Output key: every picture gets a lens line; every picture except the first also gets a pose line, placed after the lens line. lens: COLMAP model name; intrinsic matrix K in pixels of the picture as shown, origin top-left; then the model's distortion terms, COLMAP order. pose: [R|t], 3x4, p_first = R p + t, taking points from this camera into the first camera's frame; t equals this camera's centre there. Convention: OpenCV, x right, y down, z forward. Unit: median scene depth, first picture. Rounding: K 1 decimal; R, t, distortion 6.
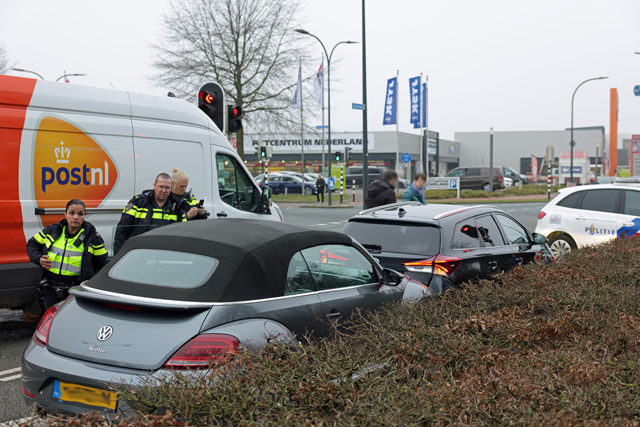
lens RADIAL K [[947.3, 0, 320.5], [0, 947.3, 212.0], [0, 0, 1]] dist [0.006931, 0.000000]
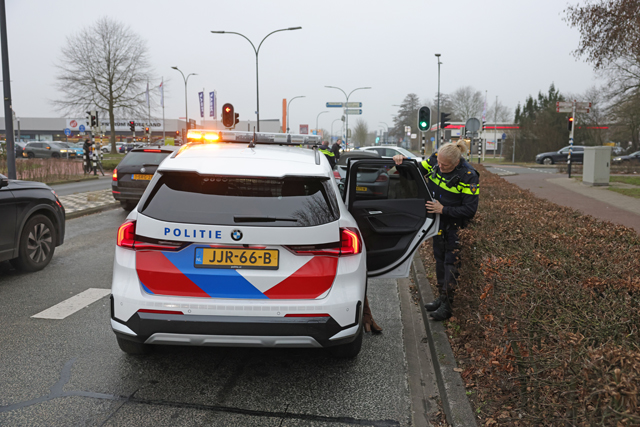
lens RADIAL K [[594.2, 0, 320.9], [0, 594.2, 212.8], [0, 0, 1]] dist [-0.015792, 0.000000]
pose [[0.913368, -0.036127, 0.405529, -0.192923], [0.006739, 0.997260, 0.073664, 0.012320], [-0.407079, -0.064549, 0.911109, -0.184113]]
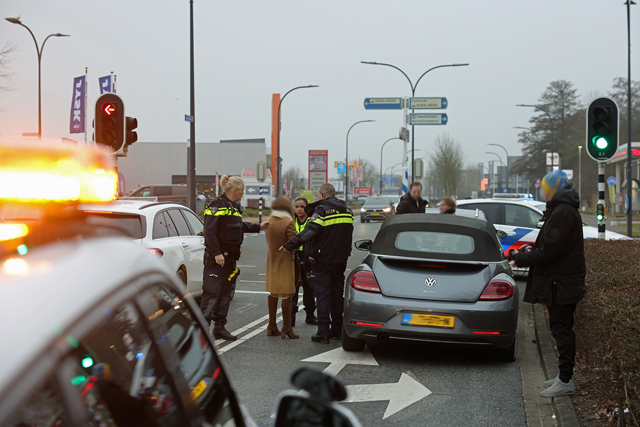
lens RADIAL K [[1291.0, 0, 319.7], [0, 1291.0, 214.2], [0, 0, 1]] dist [-0.039822, 0.000000]
pose [[0.926244, 0.001712, 0.376919, -0.153883], [0.008541, 0.999638, -0.025530, 0.008897], [-0.376826, 0.026866, 0.925894, -0.115489]]
